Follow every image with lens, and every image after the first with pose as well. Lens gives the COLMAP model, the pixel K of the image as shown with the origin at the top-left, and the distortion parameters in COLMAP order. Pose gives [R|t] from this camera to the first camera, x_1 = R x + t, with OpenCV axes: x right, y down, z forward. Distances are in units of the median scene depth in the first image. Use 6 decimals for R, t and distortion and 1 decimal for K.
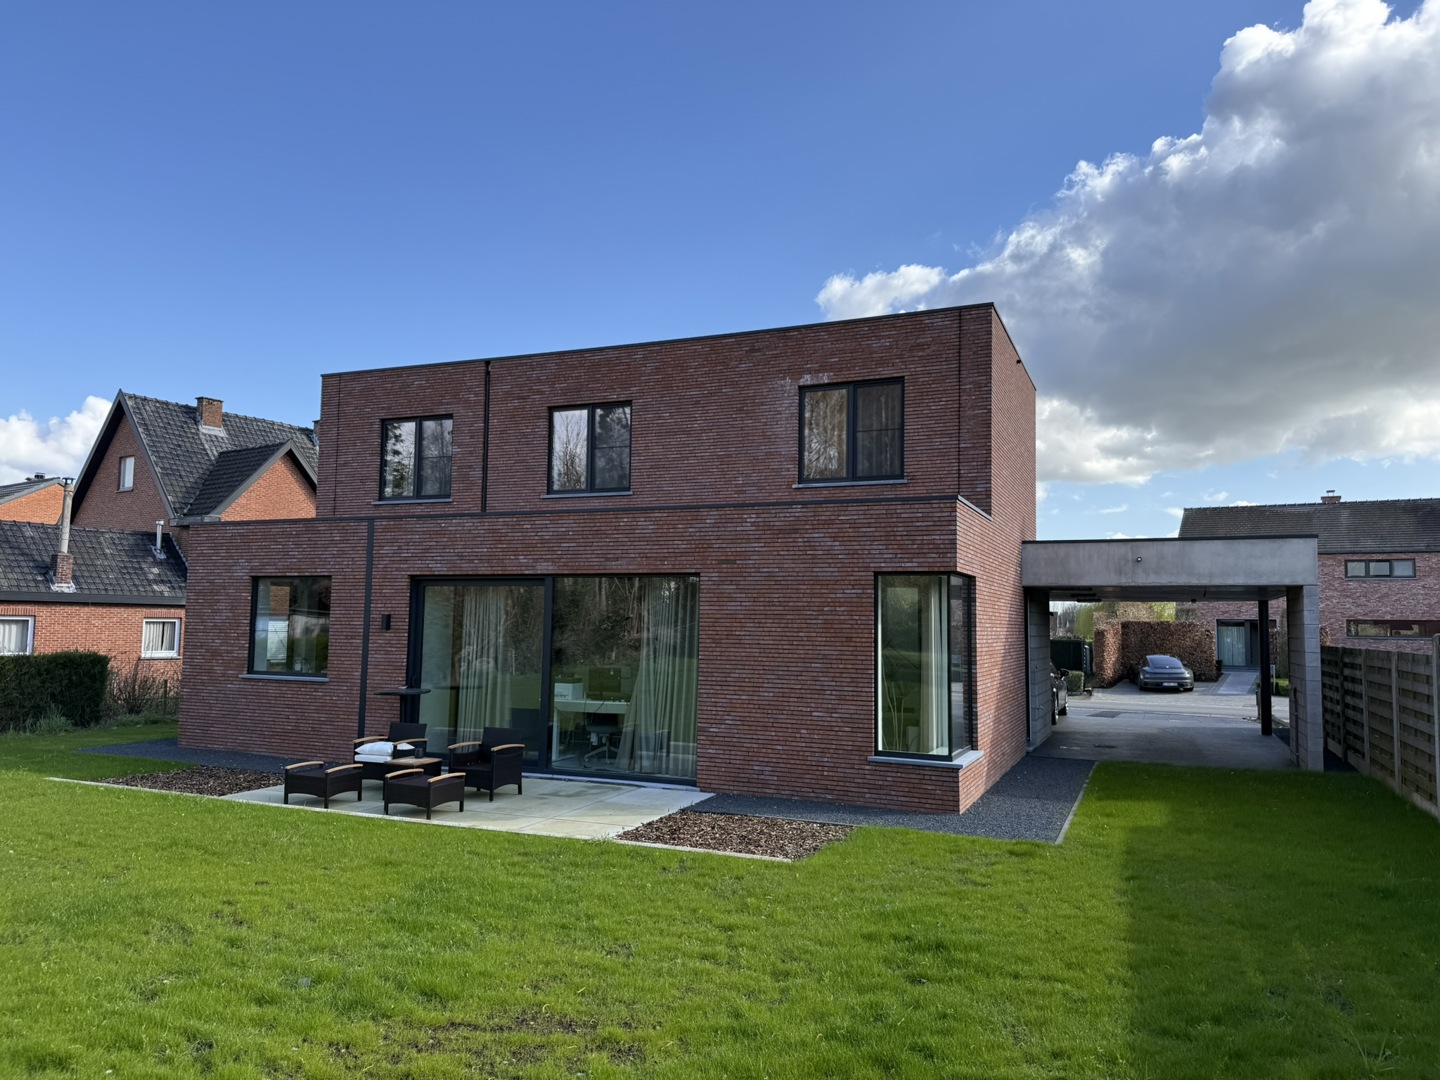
lens RADIAL K [[1008.8, 0, 720.0], [0, 1008.8, 540.0], [0, 0, 1]] dist [0.104708, -0.252612]
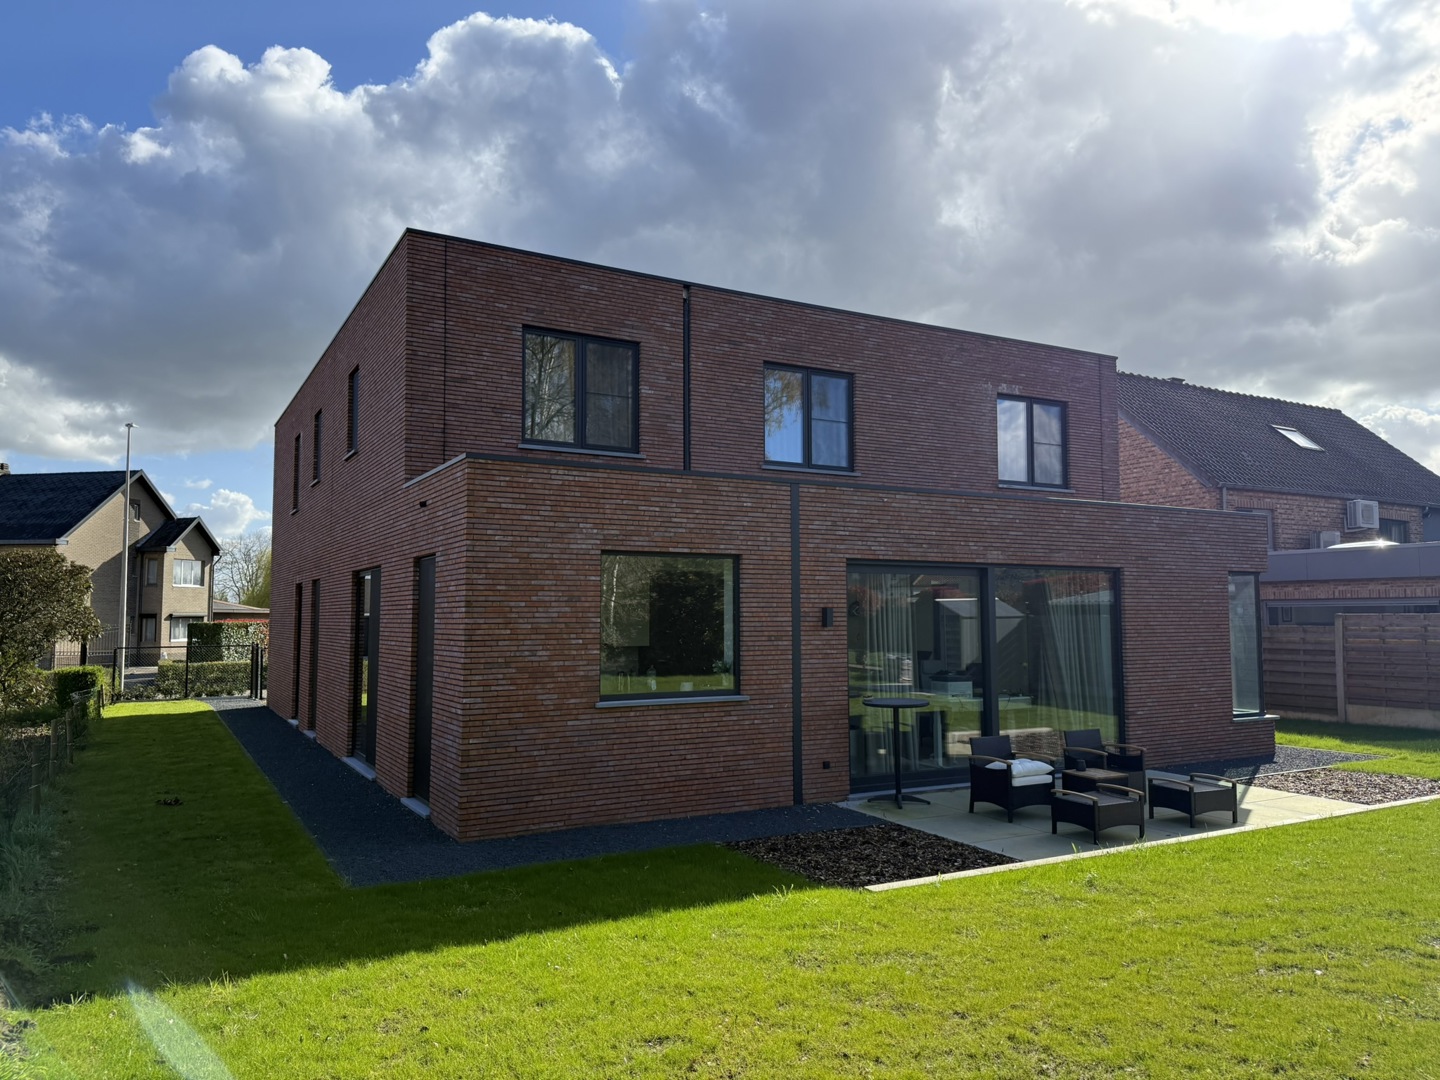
lens RADIAL K [[1032.2, 0, 640.5], [0, 1032.2, 546.2], [0, 0, 1]] dist [0.104118, -0.081167]
pose [[0.606674, 0.036721, 0.794102, -1.001128], [-0.055813, 0.998435, -0.003531, 0.035002], [-0.792989, -0.042179, 0.607774, 0.601146]]
